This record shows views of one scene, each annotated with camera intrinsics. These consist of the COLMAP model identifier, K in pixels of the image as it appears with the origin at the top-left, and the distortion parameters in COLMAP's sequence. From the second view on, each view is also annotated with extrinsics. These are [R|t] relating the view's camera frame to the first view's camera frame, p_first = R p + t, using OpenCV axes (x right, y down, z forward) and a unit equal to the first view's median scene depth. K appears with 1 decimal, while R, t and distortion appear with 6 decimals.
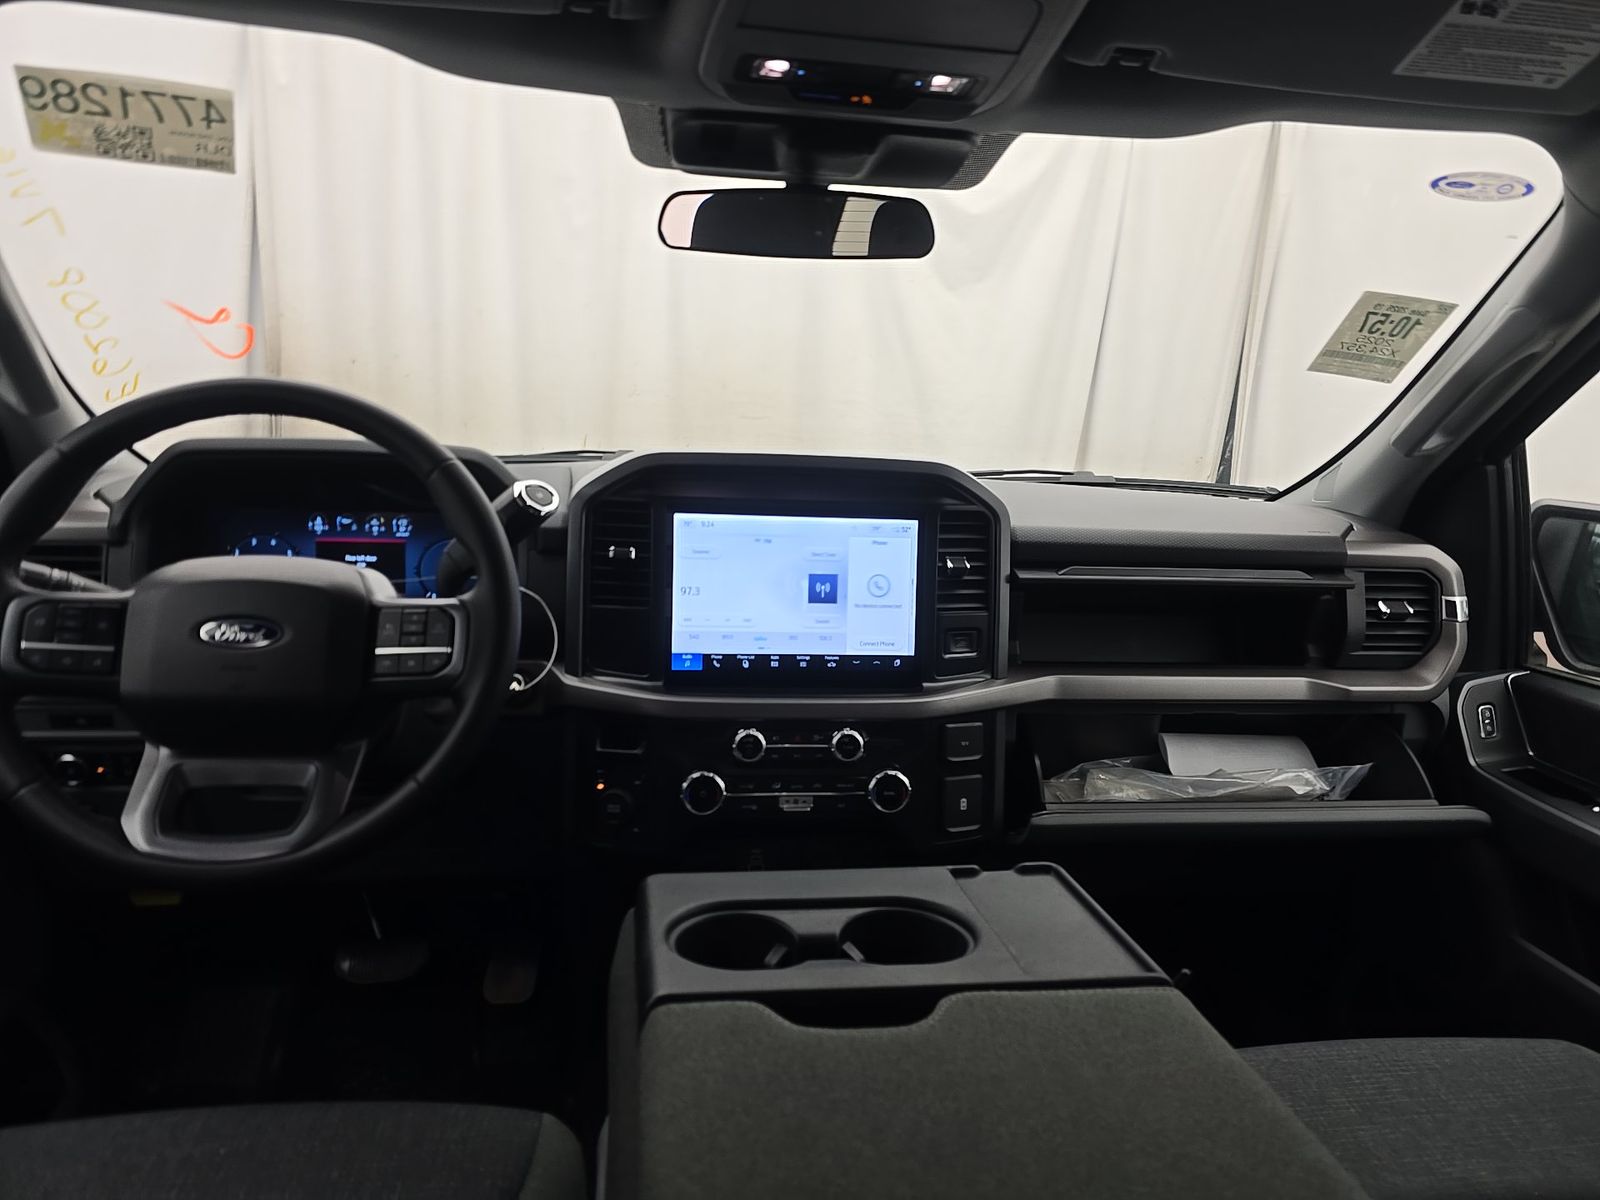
lens RADIAL K [[1071.1, 0, 807.5], [0, 1071.1, 603.8], [0, 0, 1]] dist [0.055399, -0.005856]
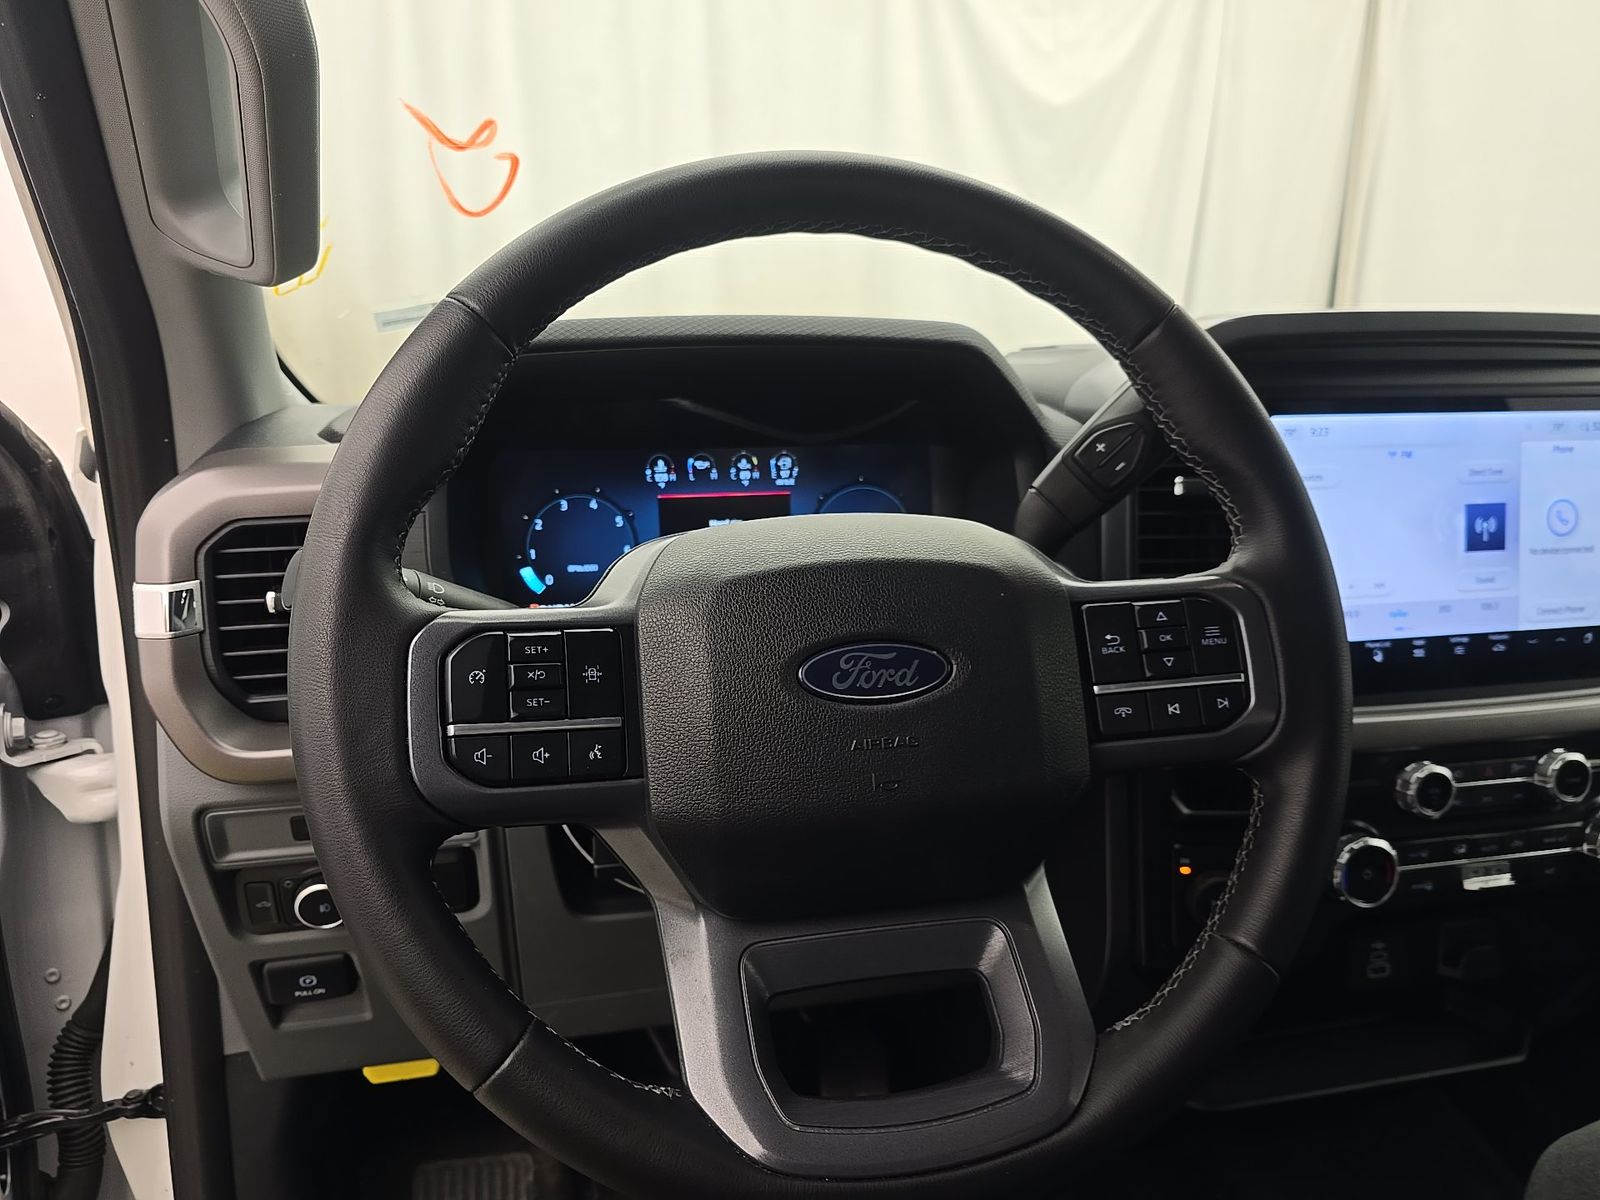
lens RADIAL K [[1071.1, 0, 791.2], [0, 1071.1, 602.0], [0, 0, 1]] dist [0.055399, -0.005856]
pose [[0.996193, -0.060770, 0.062499, -0.430243], [0.058604, 0.997635, 0.035929, -0.017299], [-0.064535, -0.032129, 0.997398, 0.388926]]
